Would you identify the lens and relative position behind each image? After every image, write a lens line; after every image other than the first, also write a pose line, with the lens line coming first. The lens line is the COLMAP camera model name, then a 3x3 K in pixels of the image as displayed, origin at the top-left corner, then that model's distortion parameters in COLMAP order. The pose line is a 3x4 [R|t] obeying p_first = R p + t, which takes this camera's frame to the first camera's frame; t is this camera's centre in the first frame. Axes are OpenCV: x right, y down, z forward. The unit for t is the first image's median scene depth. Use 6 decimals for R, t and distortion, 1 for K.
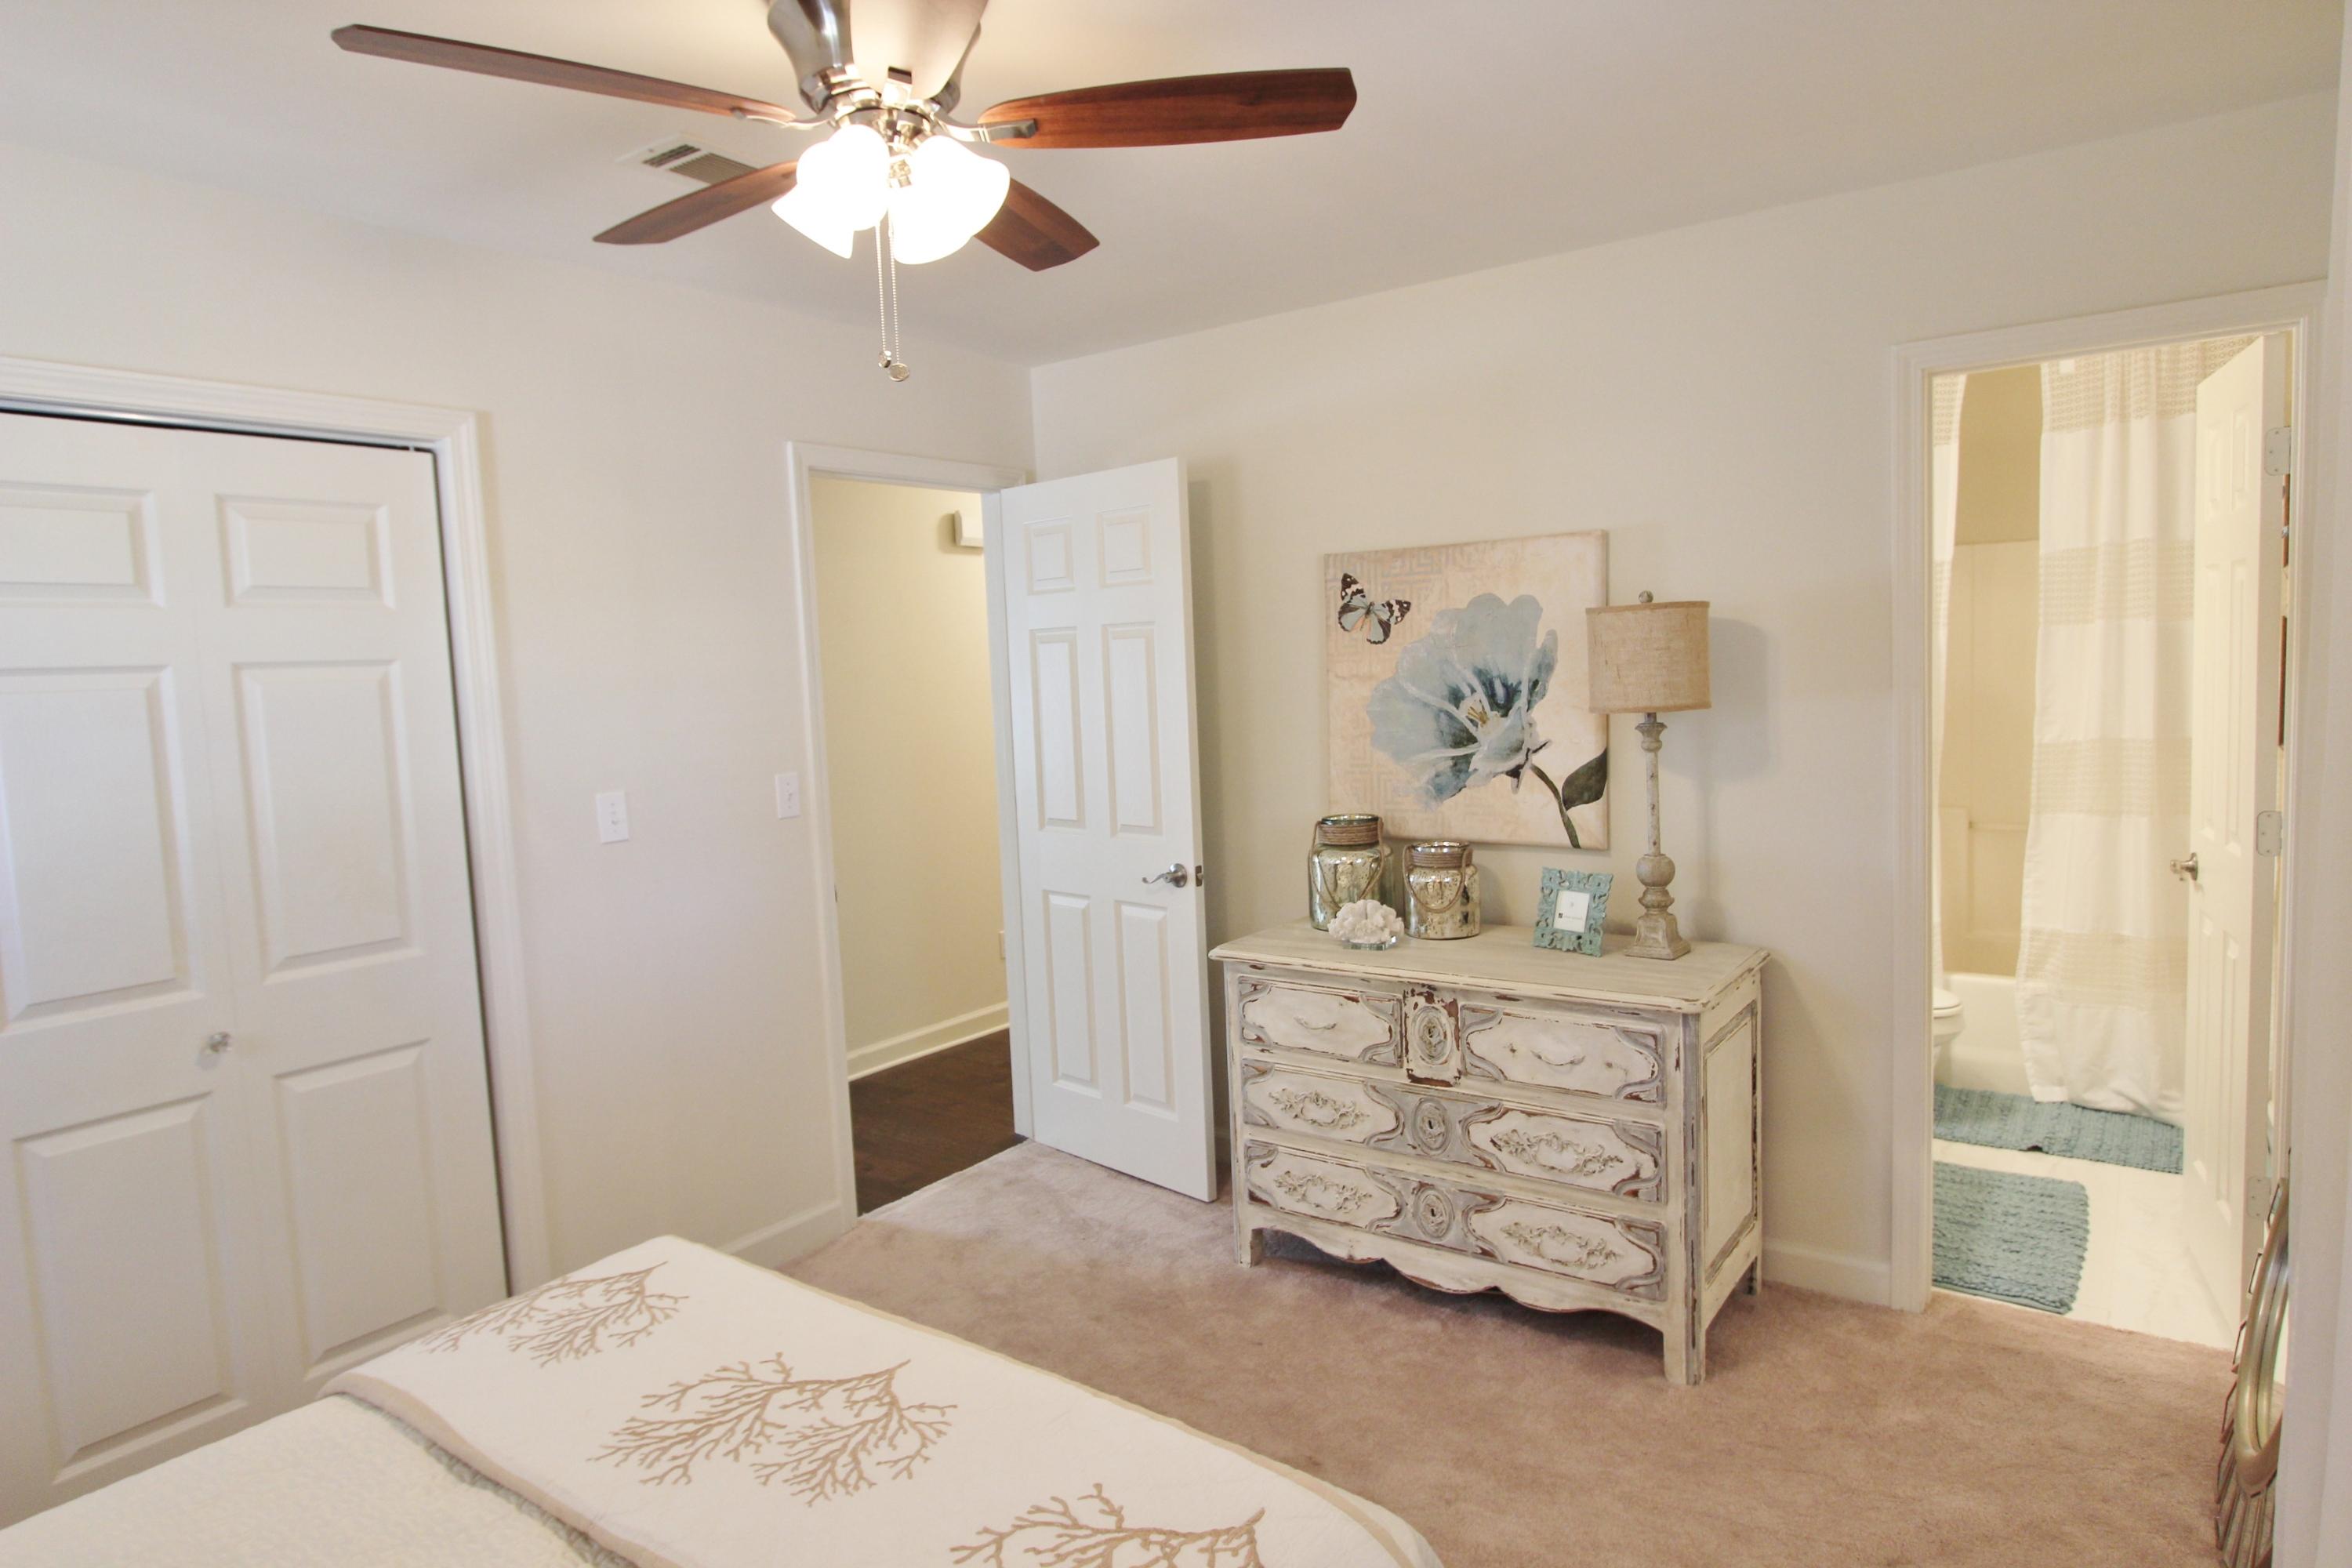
lens RADIAL K [[1363.0, 0, 1185.4], [0, 1363.0, 783.2], [0, 0, 1]] dist [0.002749, 0.000197]
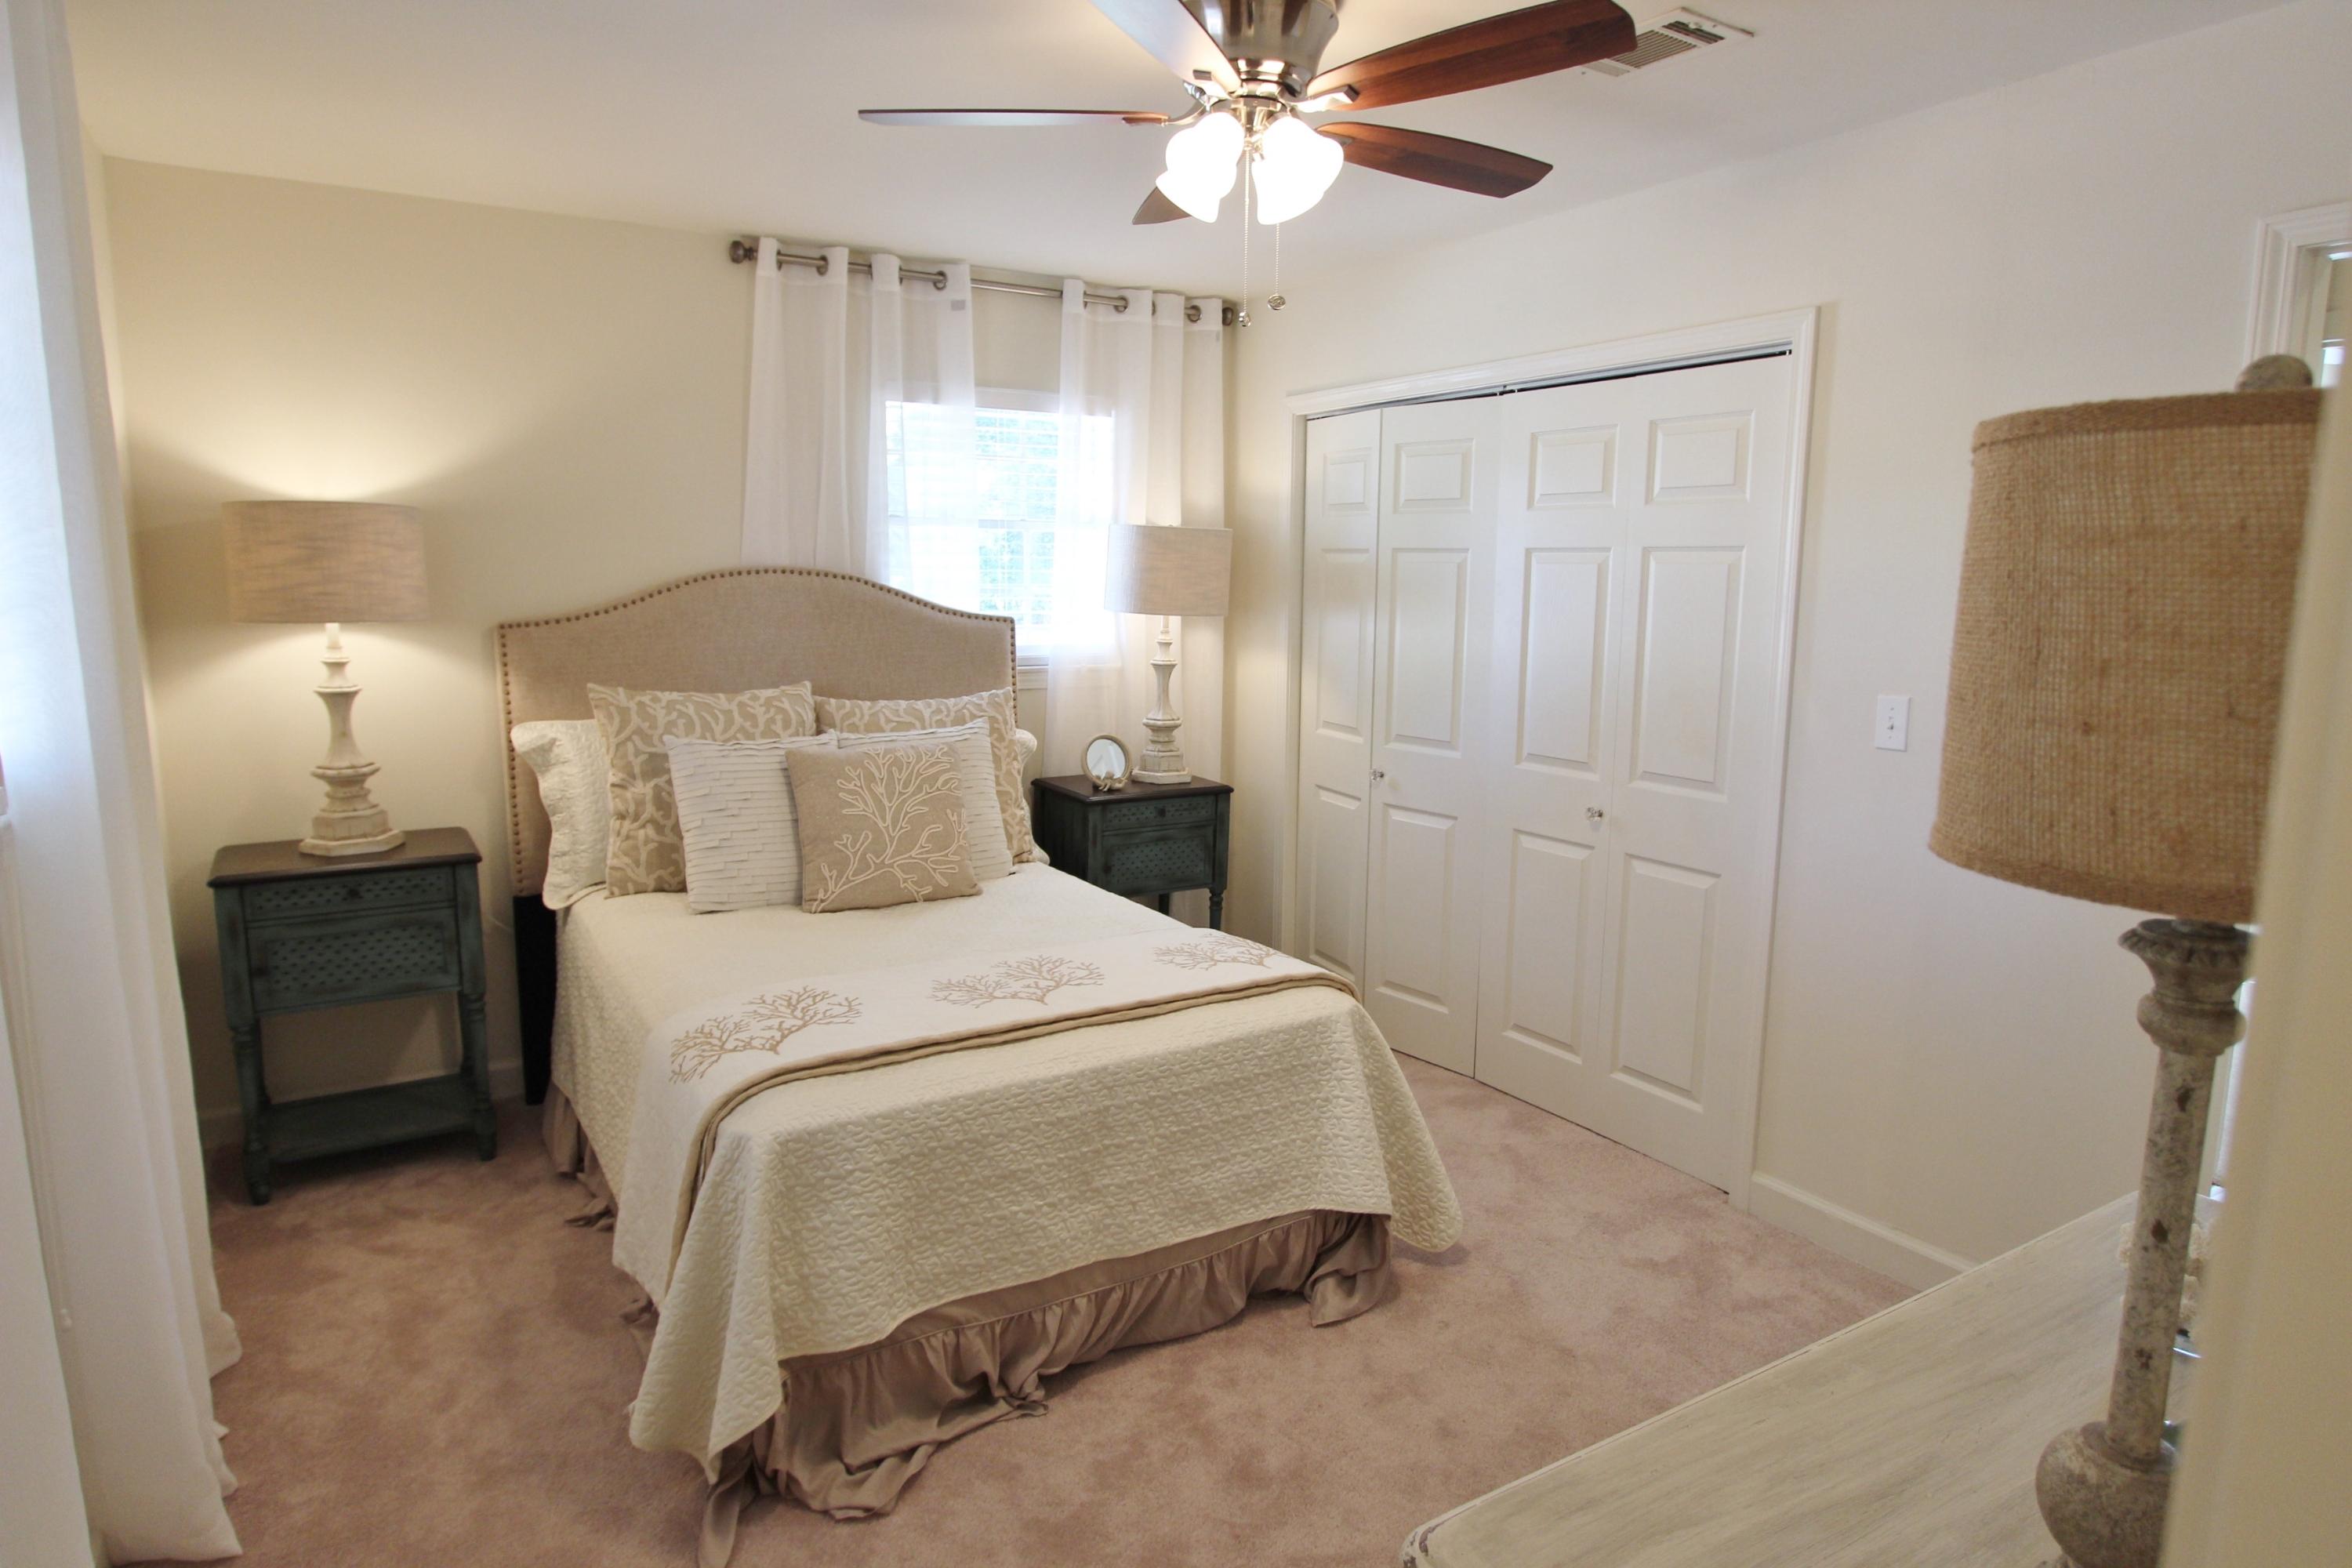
lens RADIAL K [[1363.0, 0, 1186.7], [0, 1363.0, 780.8], [0, 0, 1]] dist [0.002749, 0.000197]
pose [[-0.371543, 0.180815, -0.910638, 0.753335], [-0.079043, 0.971130, 0.225076, -0.133220], [0.925045, 0.155606, -0.346524, 1.099188]]
